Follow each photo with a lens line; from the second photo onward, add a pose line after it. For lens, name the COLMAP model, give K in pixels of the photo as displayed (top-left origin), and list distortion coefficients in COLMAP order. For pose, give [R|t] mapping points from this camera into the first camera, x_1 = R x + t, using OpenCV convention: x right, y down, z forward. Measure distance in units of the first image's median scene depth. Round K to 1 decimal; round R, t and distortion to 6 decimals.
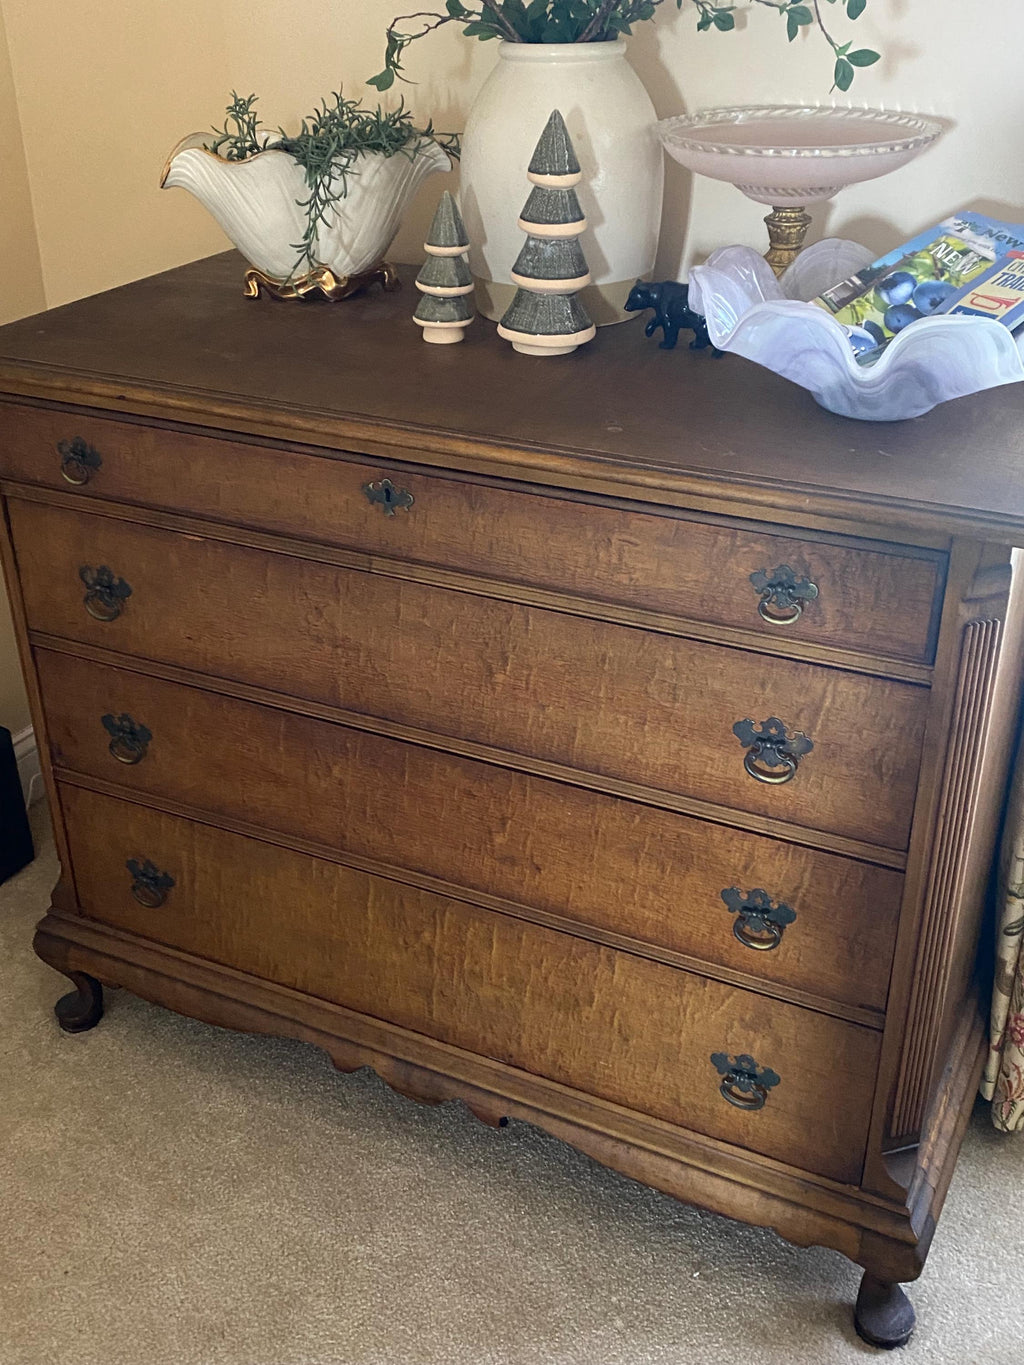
lens RADIAL K [[1434.8, 0, 489.6], [0, 1434.8, 665.5], [0, 0, 1]] dist [0.173680, -0.519210]
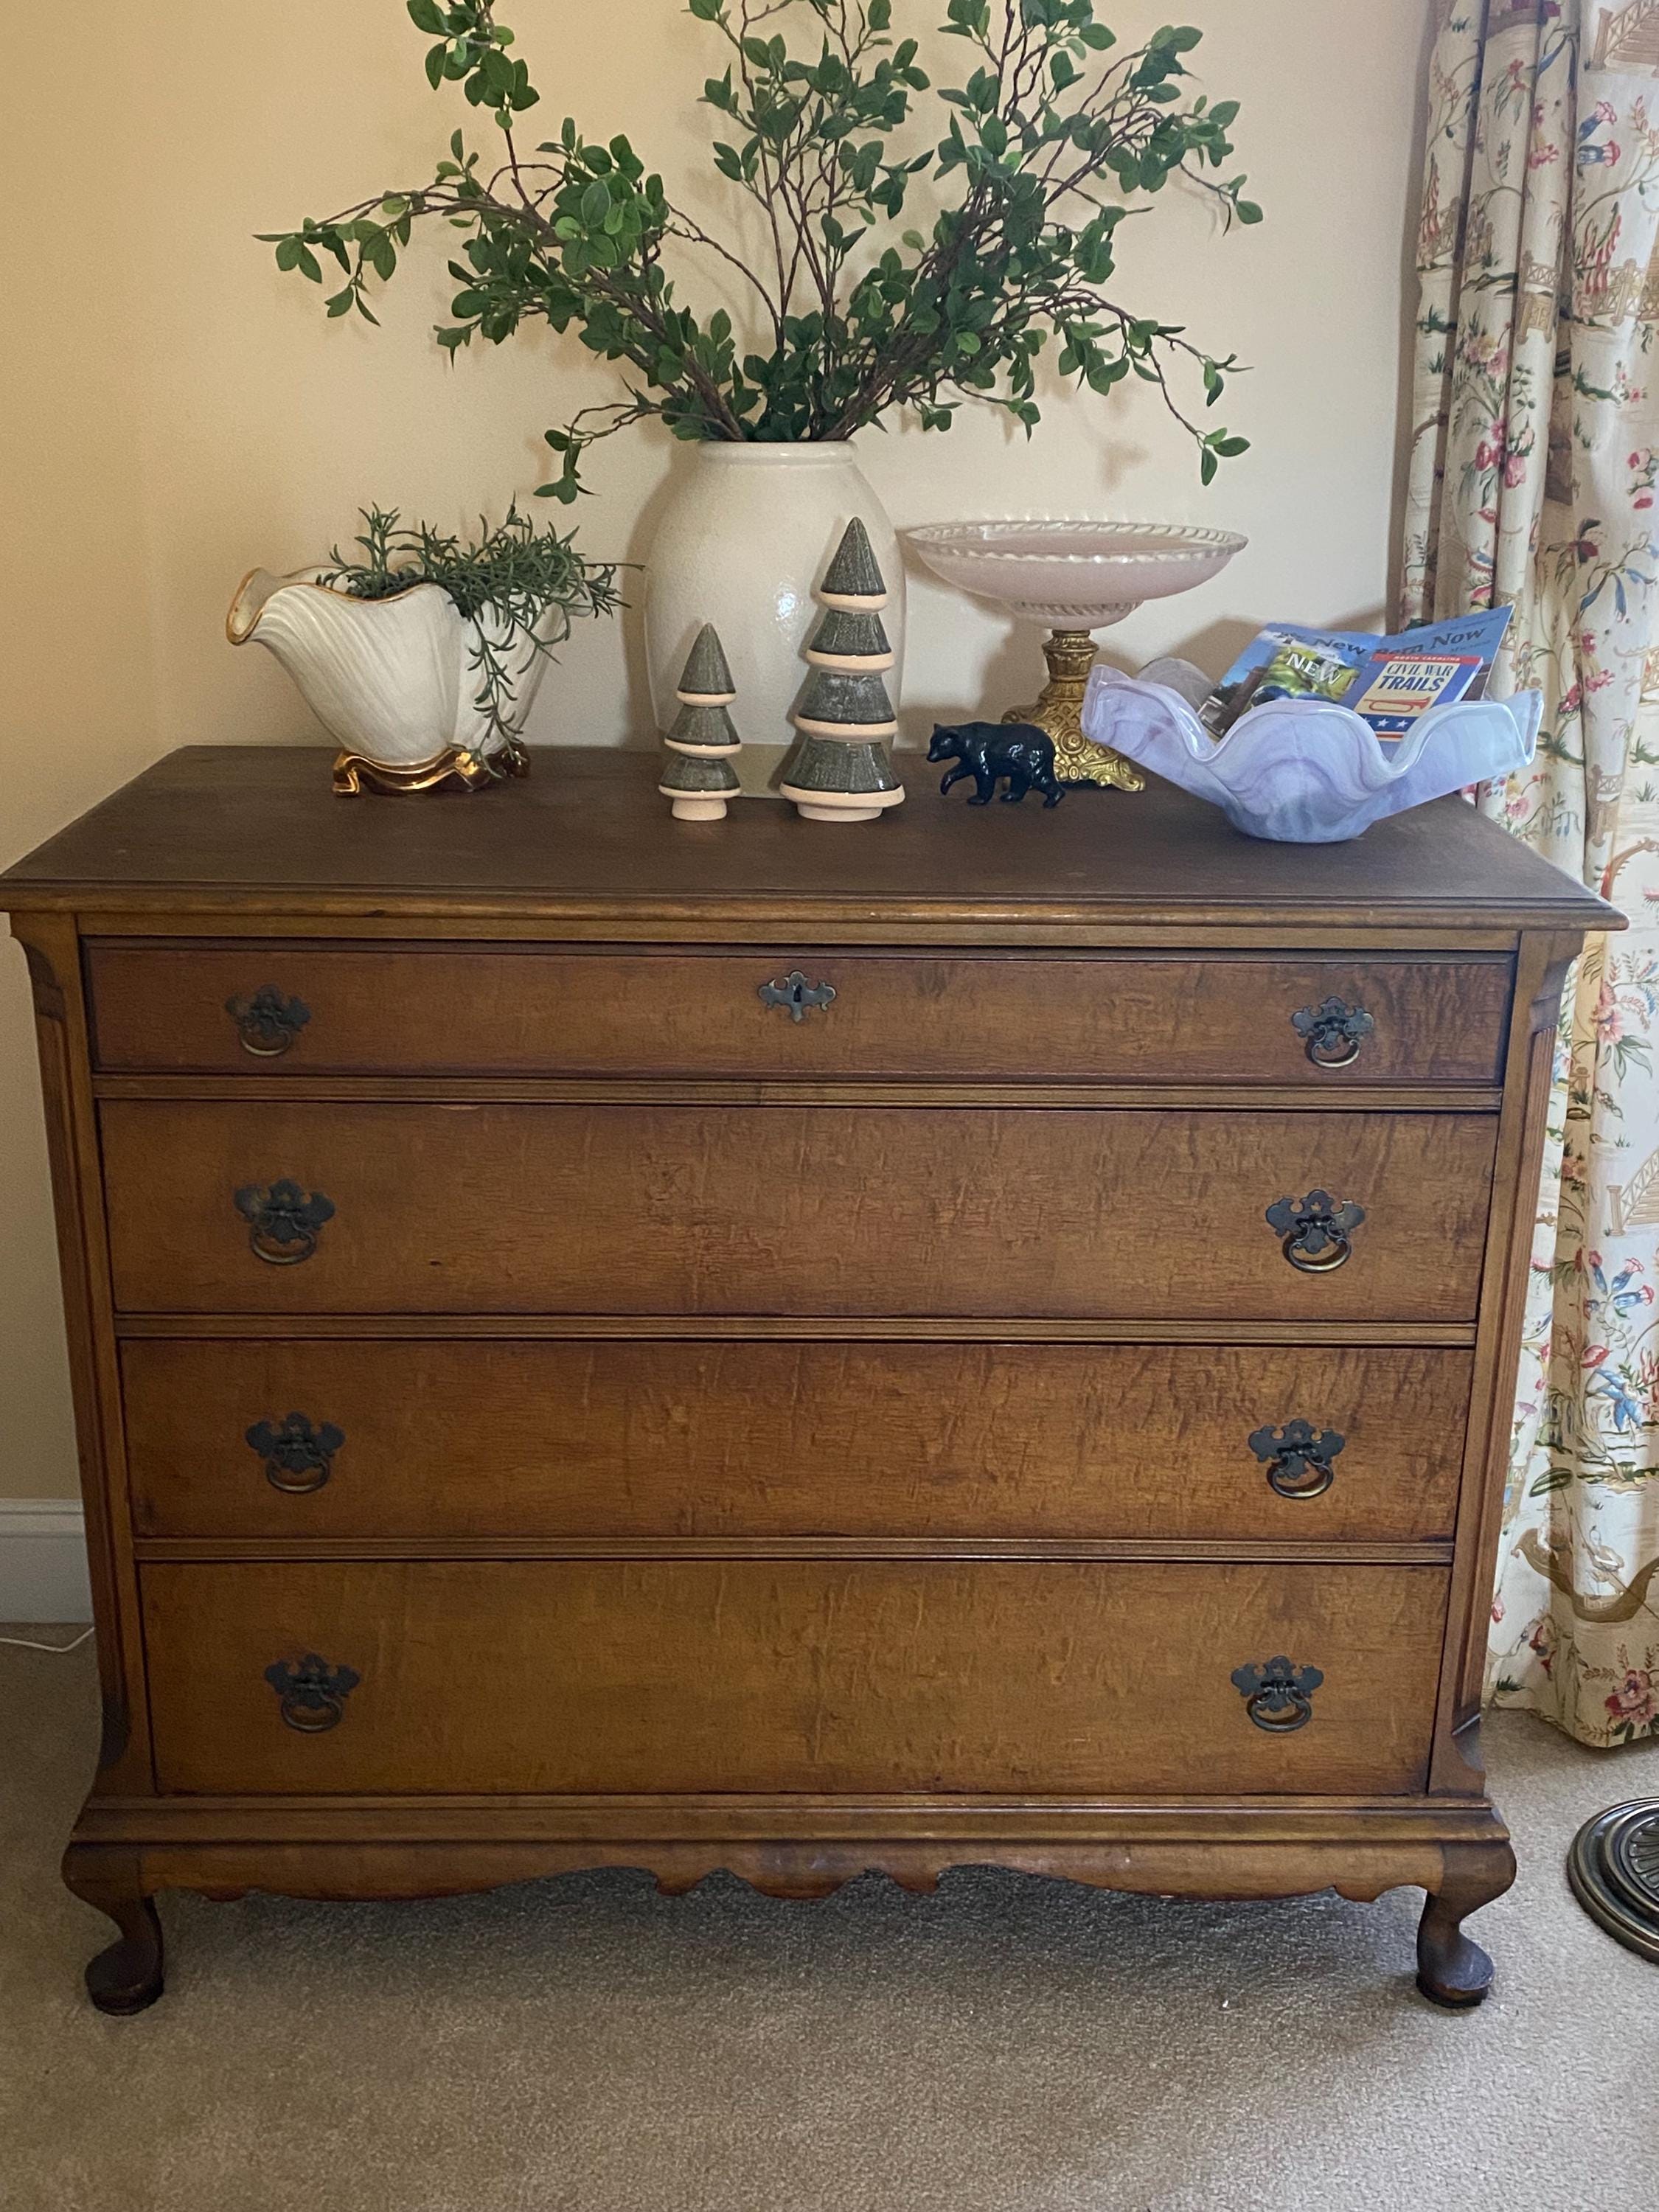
lens RADIAL K [[2321.5, 0, 828.7], [0, 2321.5, 1092.2], [0, 0, 1]] dist [0.157233, -0.428912]
pose [[0.880530, -0.122755, 0.457819, -0.566704], [0.198092, 0.972791, -0.120157, 0.075044], [-0.430612, 0.196492, 0.880888, -0.066017]]
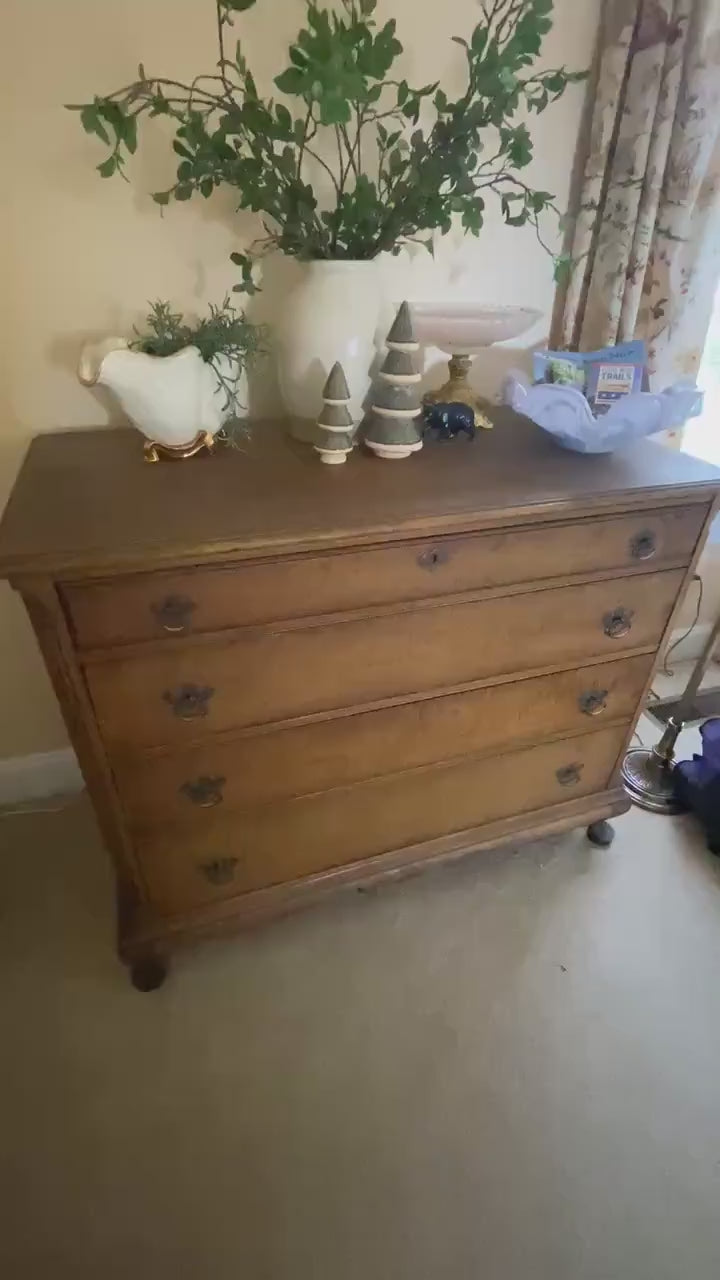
lens RADIAL K [[599.4, 0, 360.0], [0, 599.4, 640.0], [0, 0, 1]] dist [-0.000425, -0.000609]
pose [[0.690594, -0.374440, 0.618769, -0.508504], [0.309038, 0.926285, 0.215619, -0.183568], [-0.653893, 0.042318, 0.755403, 0.520660]]
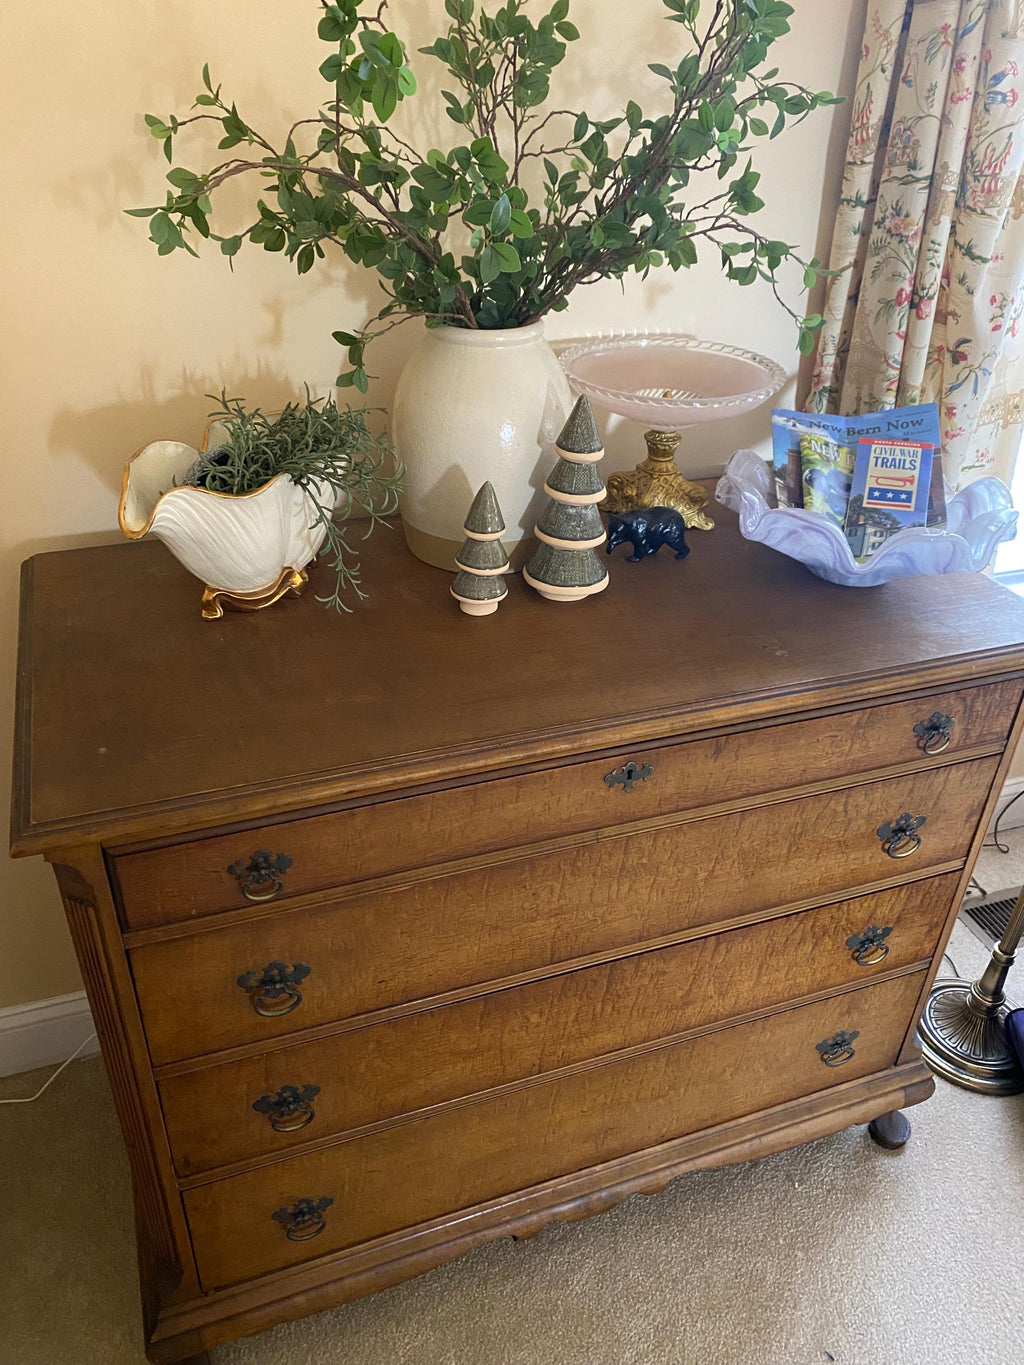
lens RADIAL K [[1056.9, 0, 507.3], [0, 1056.9, 677.3], [0, 0, 1]] dist [0.014056, -0.002942]
pose [[0.678966, -0.355574, 0.642318, -0.560640], [0.307619, 0.932171, 0.190860, -0.333827], [-0.666615, 0.068002, 0.742294, 0.428514]]
